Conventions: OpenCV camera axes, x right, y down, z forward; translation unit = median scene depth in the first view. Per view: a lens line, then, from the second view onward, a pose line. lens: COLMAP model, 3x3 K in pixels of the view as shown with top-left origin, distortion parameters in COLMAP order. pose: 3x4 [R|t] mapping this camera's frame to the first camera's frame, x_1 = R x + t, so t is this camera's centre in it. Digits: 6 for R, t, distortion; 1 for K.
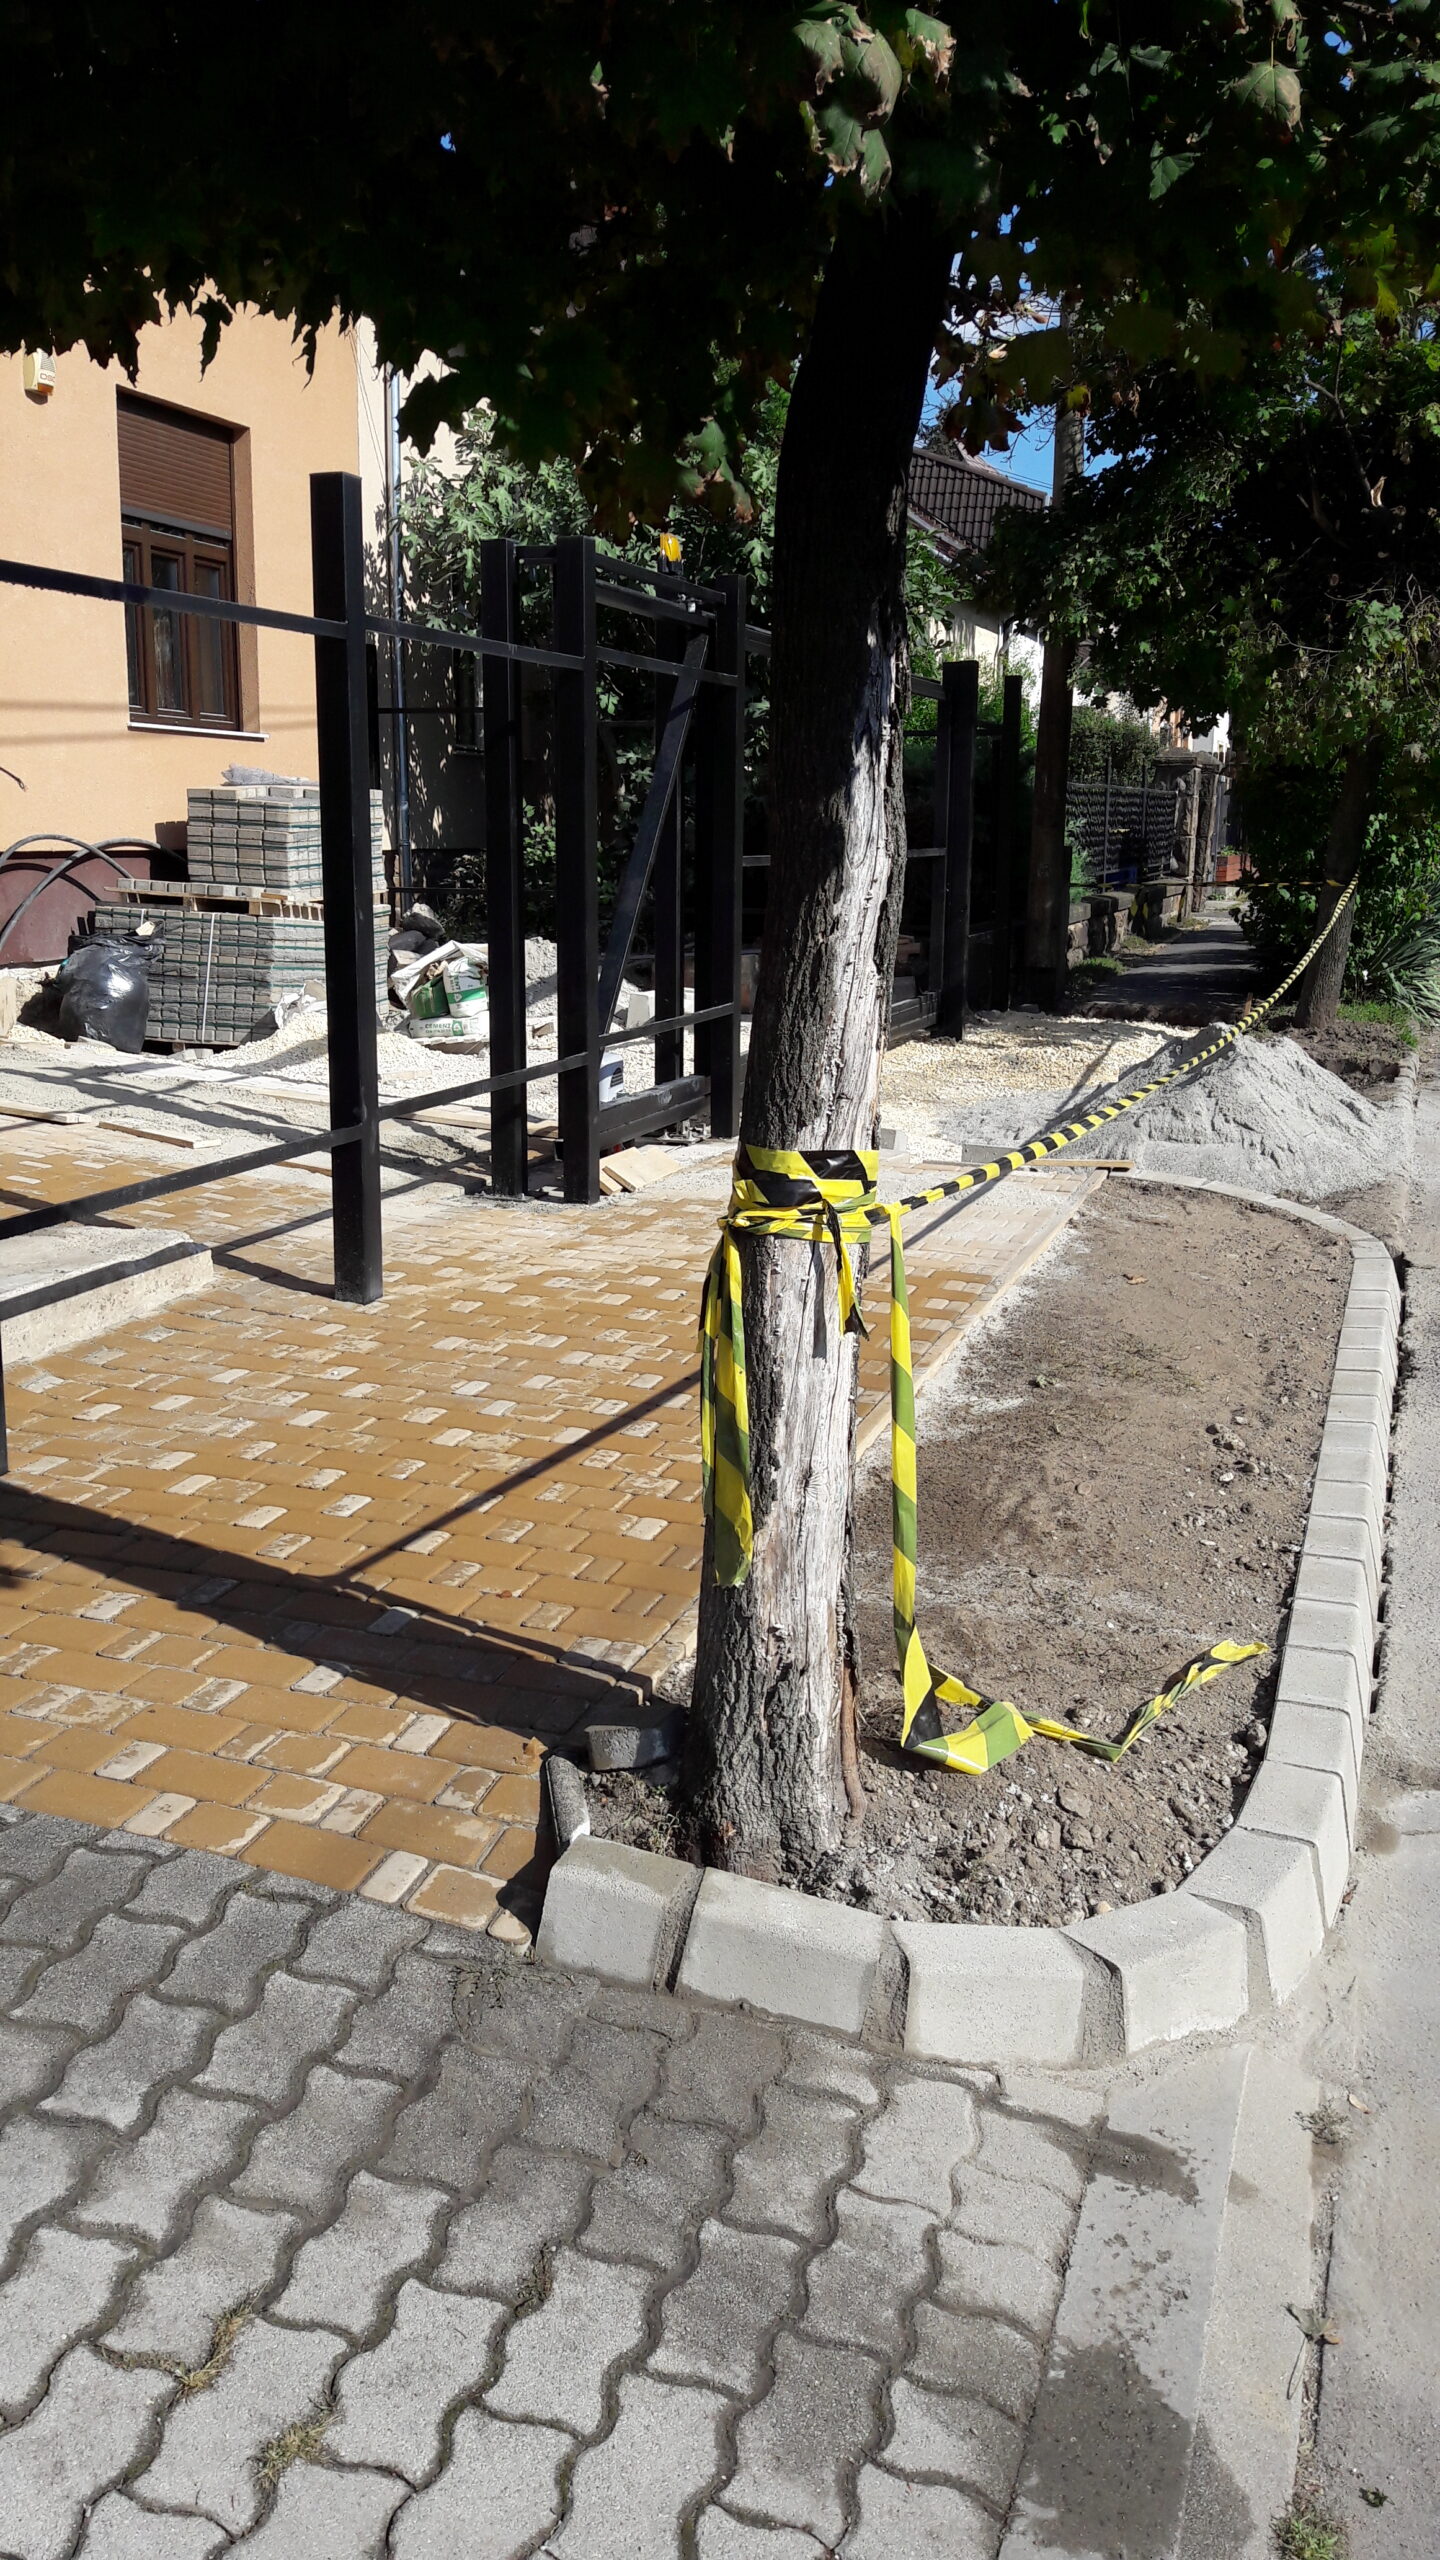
lens RADIAL K [[2005.2, 0, 735.3], [0, 2005.2, 1282.3], [0, 0, 1]] dist [-0.048903, -0.015293]
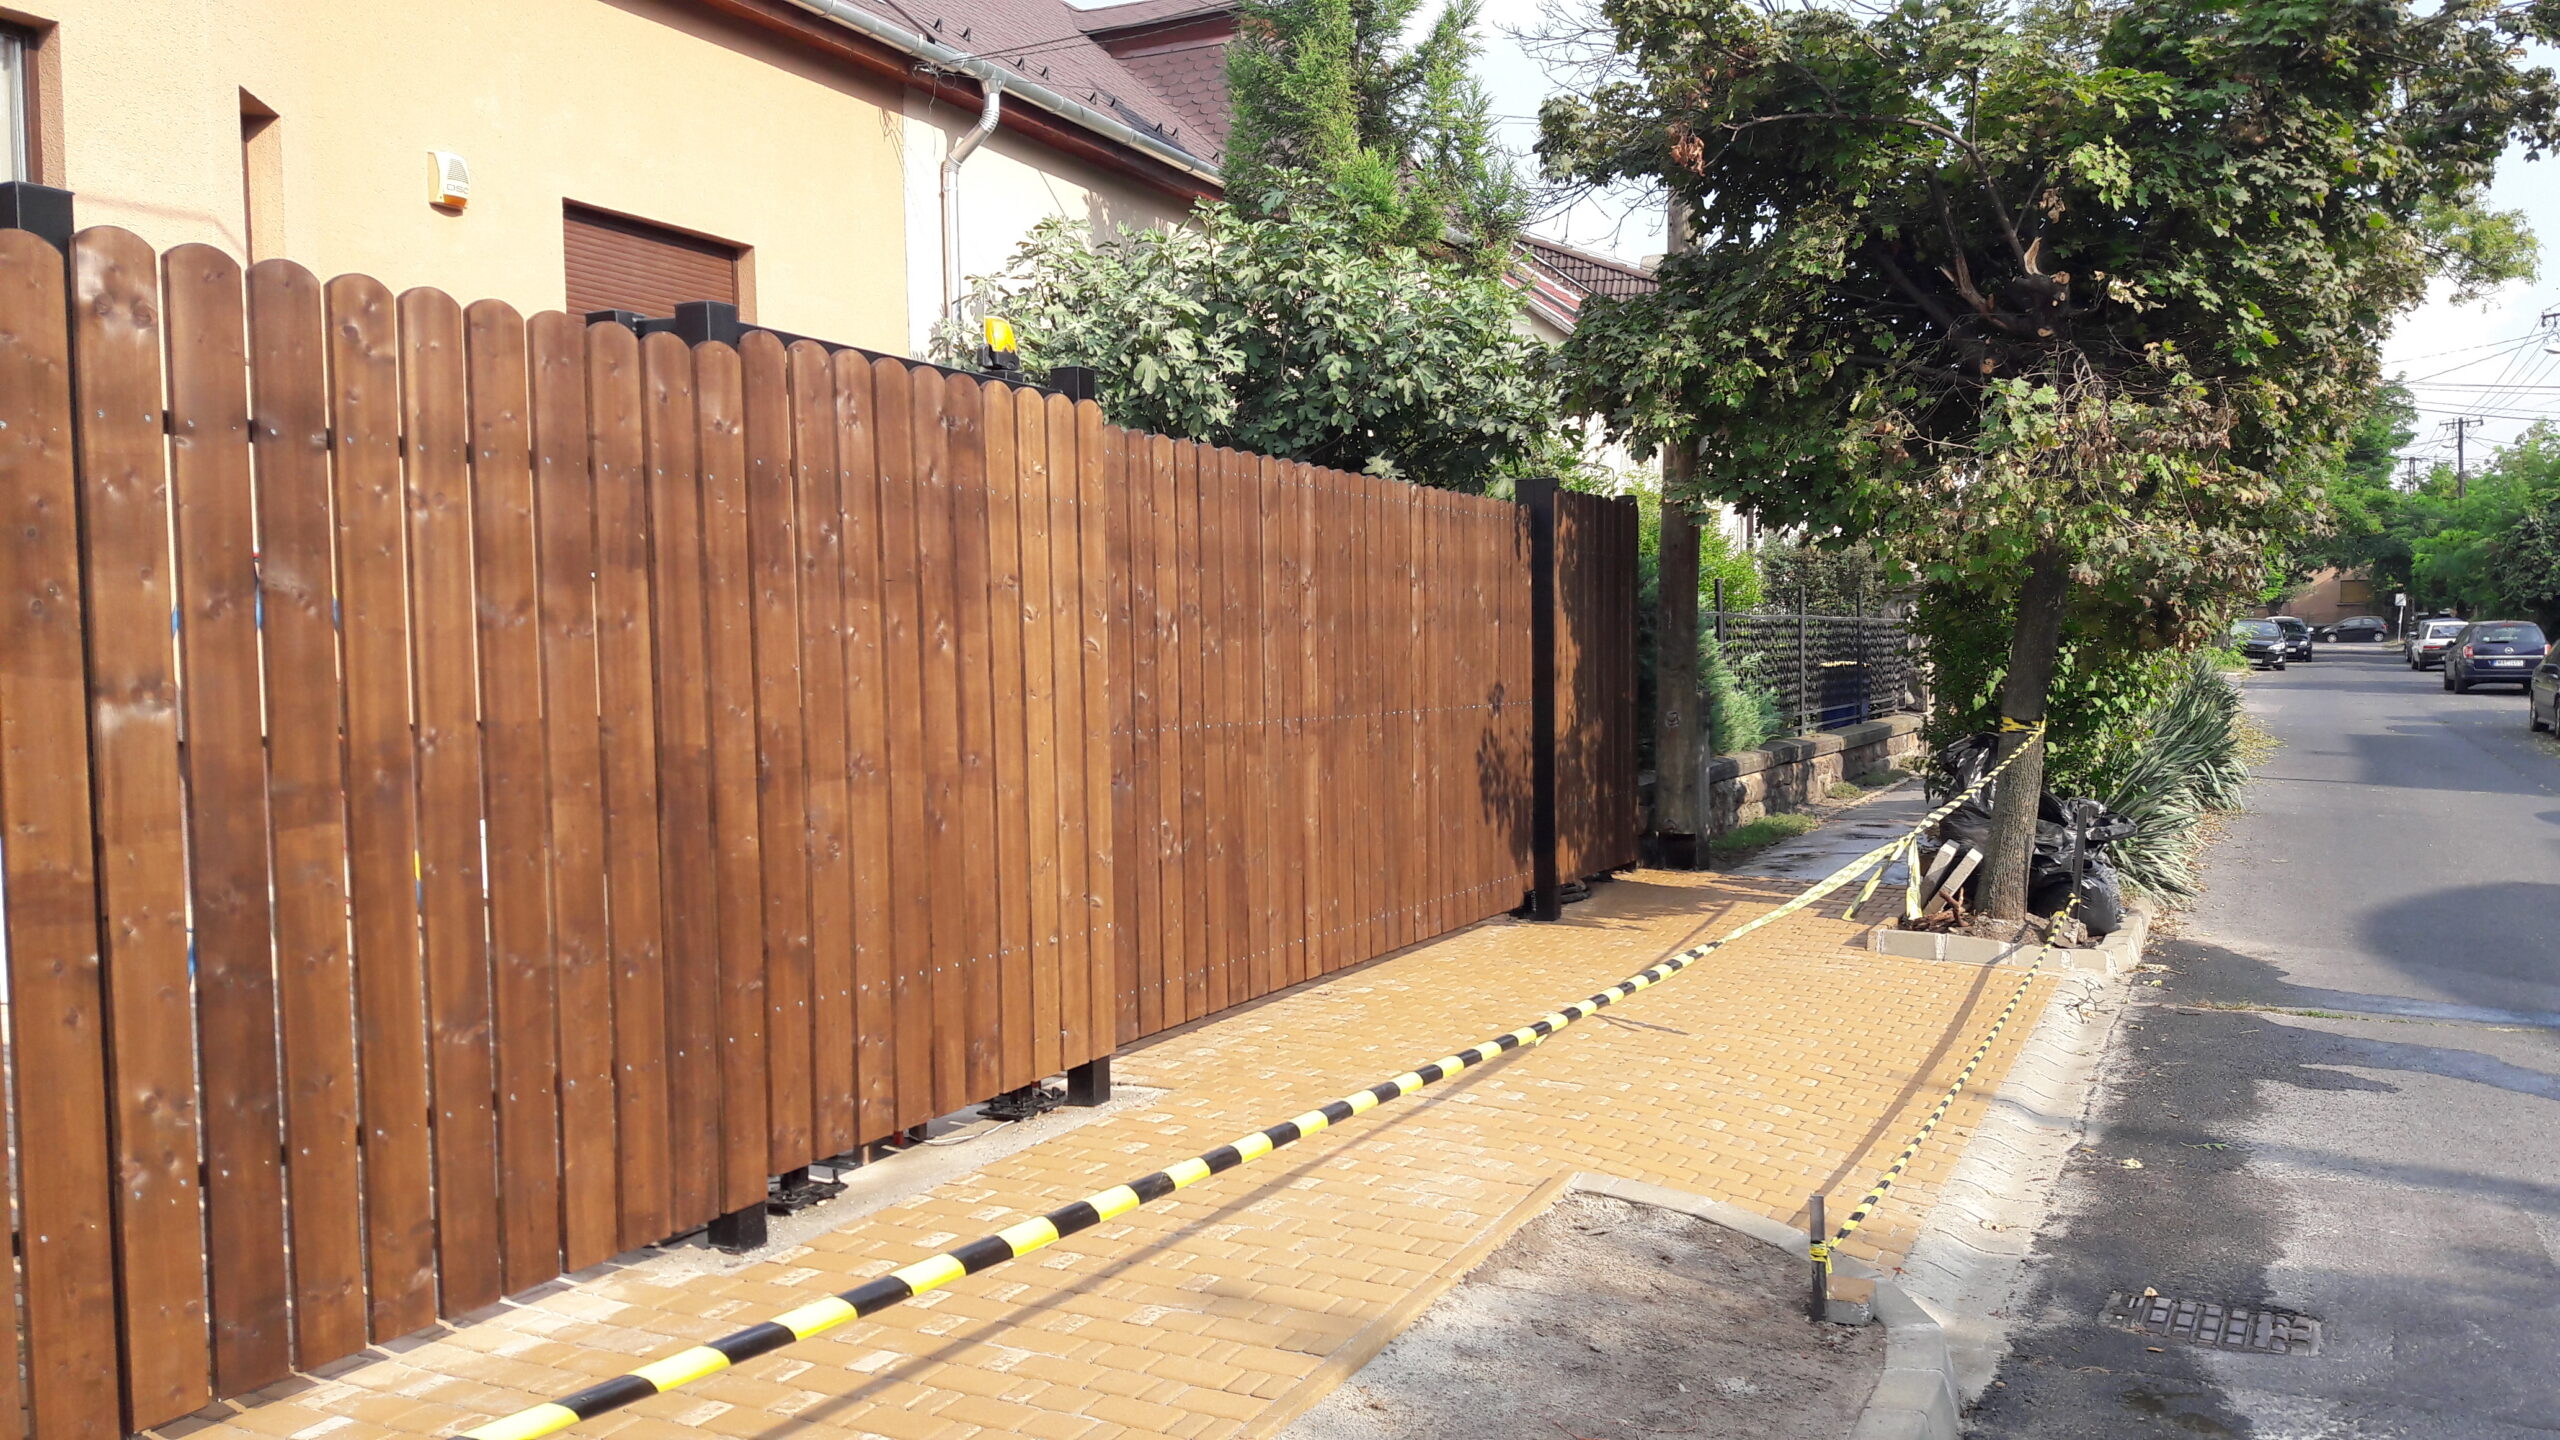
lens RADIAL K [[2005.2, 0, 1262.0], [0, 2005.2, 731.8], [0, 0, 1]] dist [-0.048903, -0.015293]
pose [[0.990239, -0.006981, -0.139204, 0.121432], [-0.018967, 0.982705, -0.184202, -0.053162], [0.138082, 0.185044, 0.972981, 0.200713]]
